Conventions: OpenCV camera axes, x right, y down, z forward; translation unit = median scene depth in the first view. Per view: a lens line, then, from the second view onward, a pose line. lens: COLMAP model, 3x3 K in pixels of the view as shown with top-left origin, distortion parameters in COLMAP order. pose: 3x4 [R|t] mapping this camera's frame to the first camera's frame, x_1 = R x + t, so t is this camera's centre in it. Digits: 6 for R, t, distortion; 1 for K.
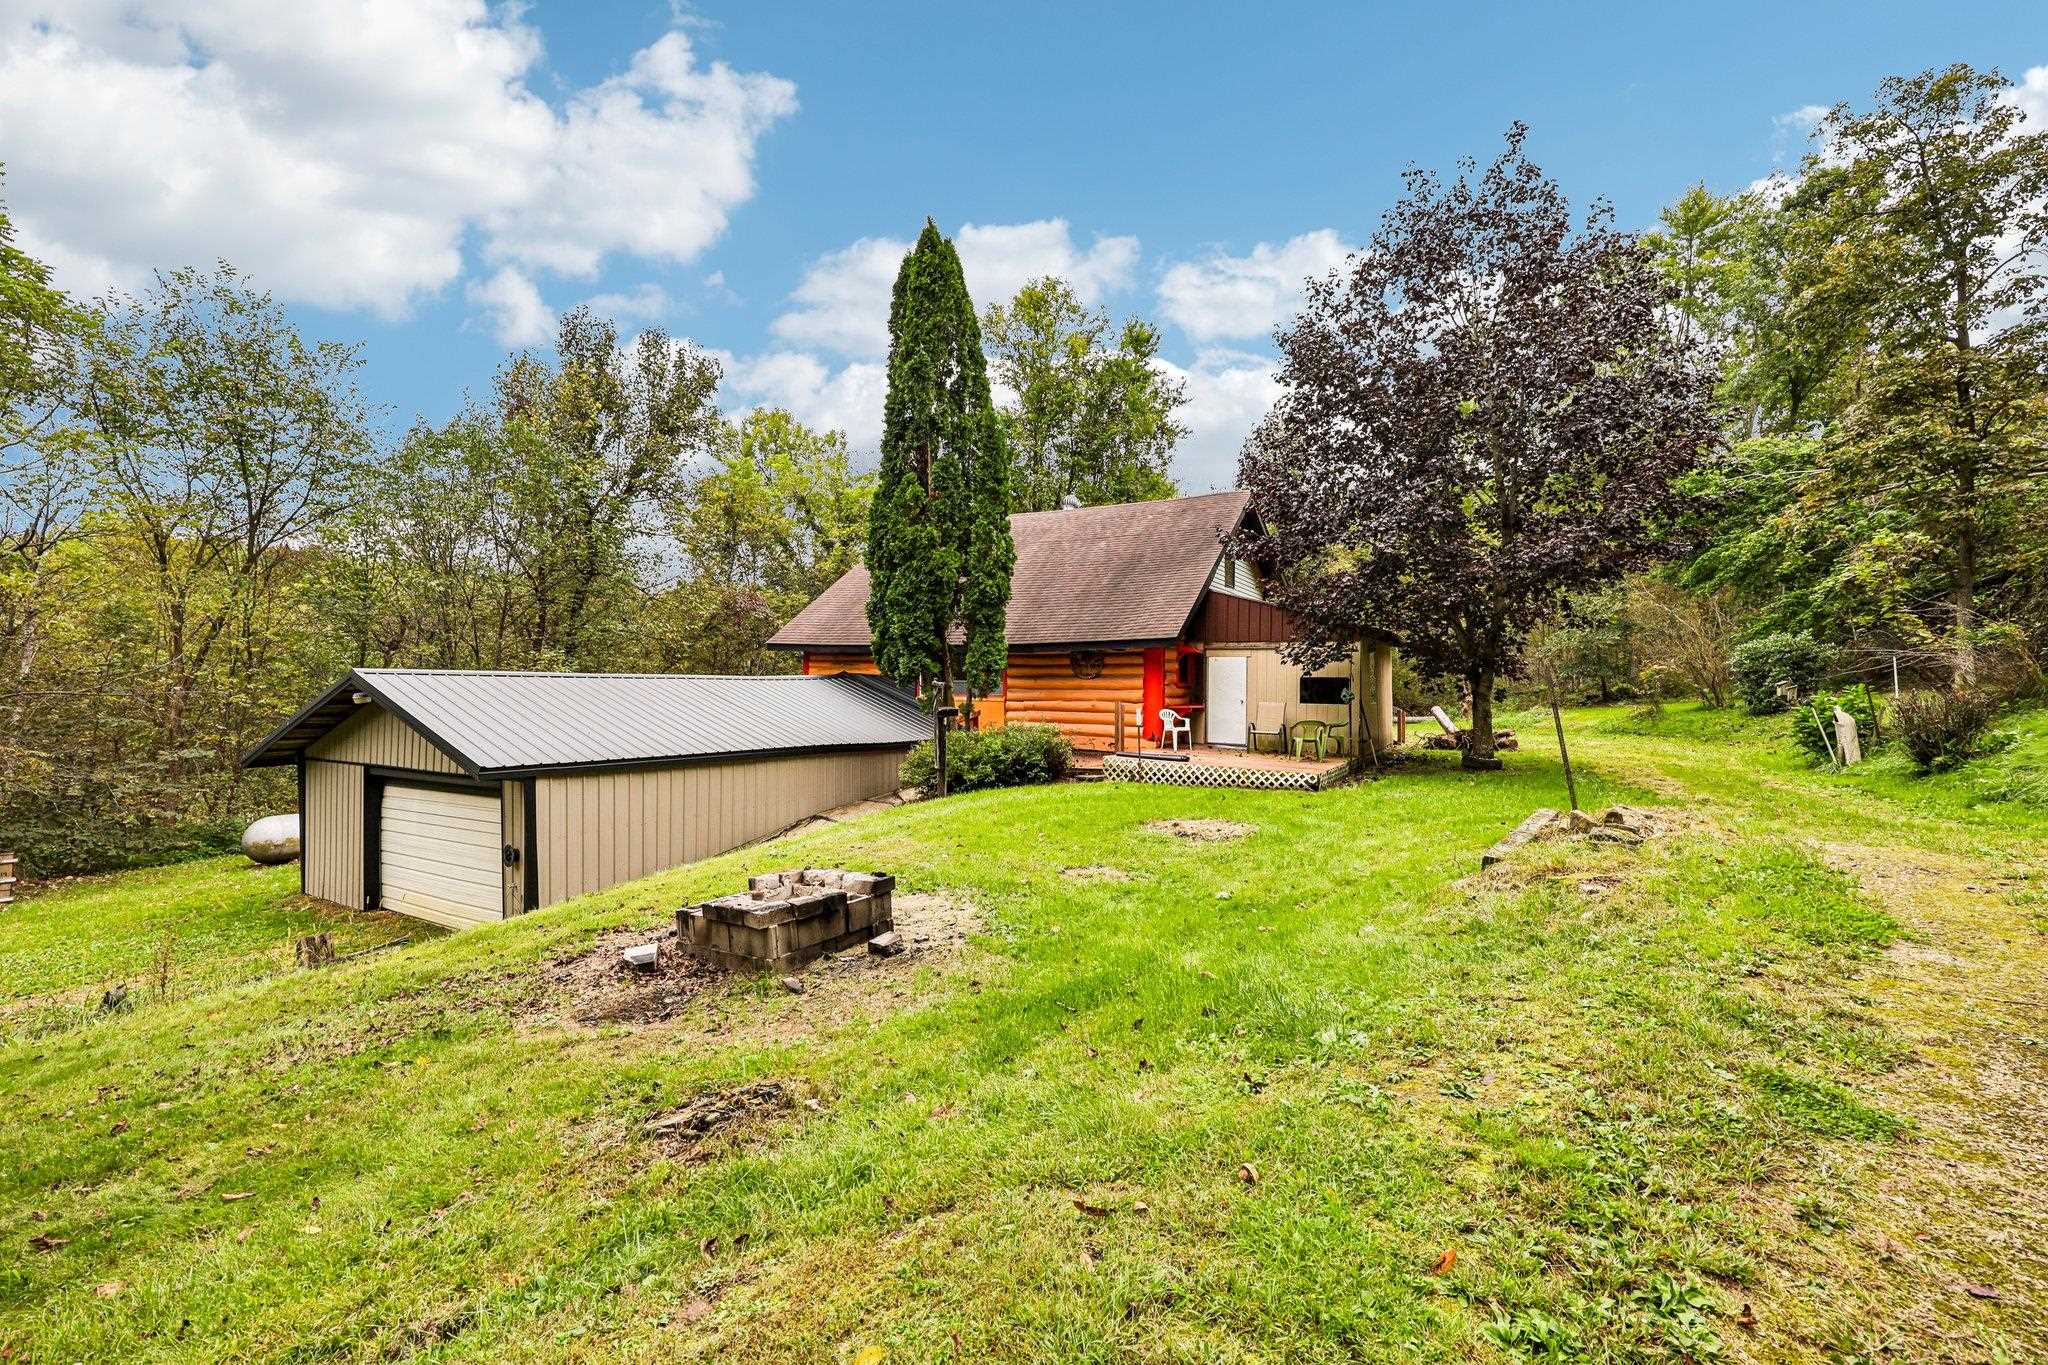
lens RADIAL K [[821.3, 0, 1025.3], [0, 821.3, 684.5], [0, 0, 1]] dist [-0.001469, 0.000314]
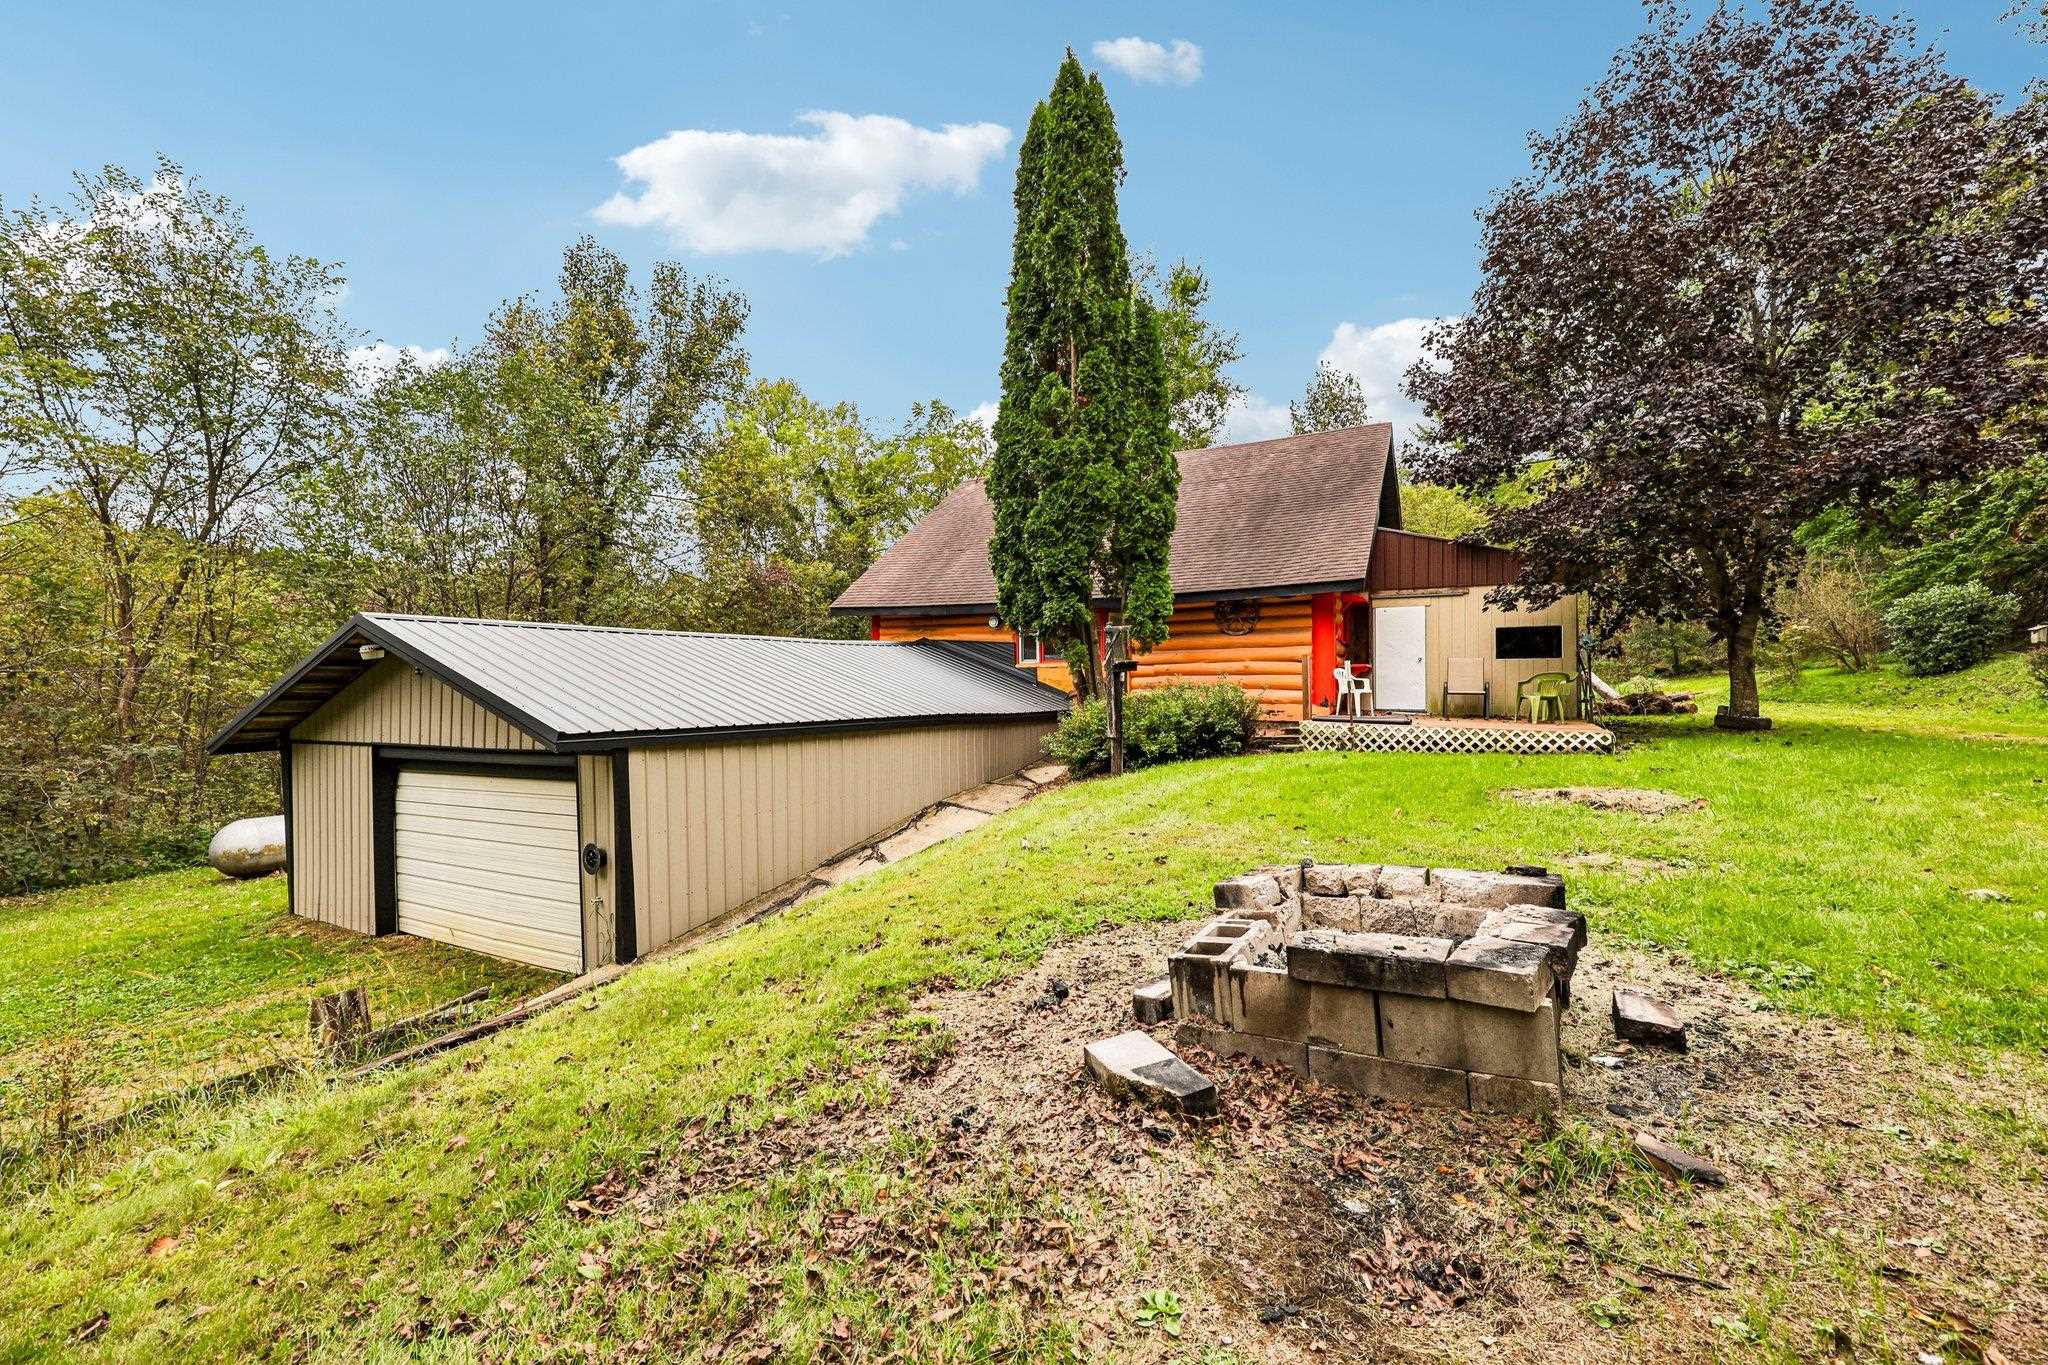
lens RADIAL K [[821.3, 0, 1021.7], [0, 821.3, 689.3], [0, 0, 1]] dist [-0.001469, 0.000314]
pose [[0.999603, -0.017370, 0.022200, -0.183557], [0.017145, 0.999800, 0.010301, 0.040664], [-0.022374, -0.009916, 0.999700, 0.188898]]
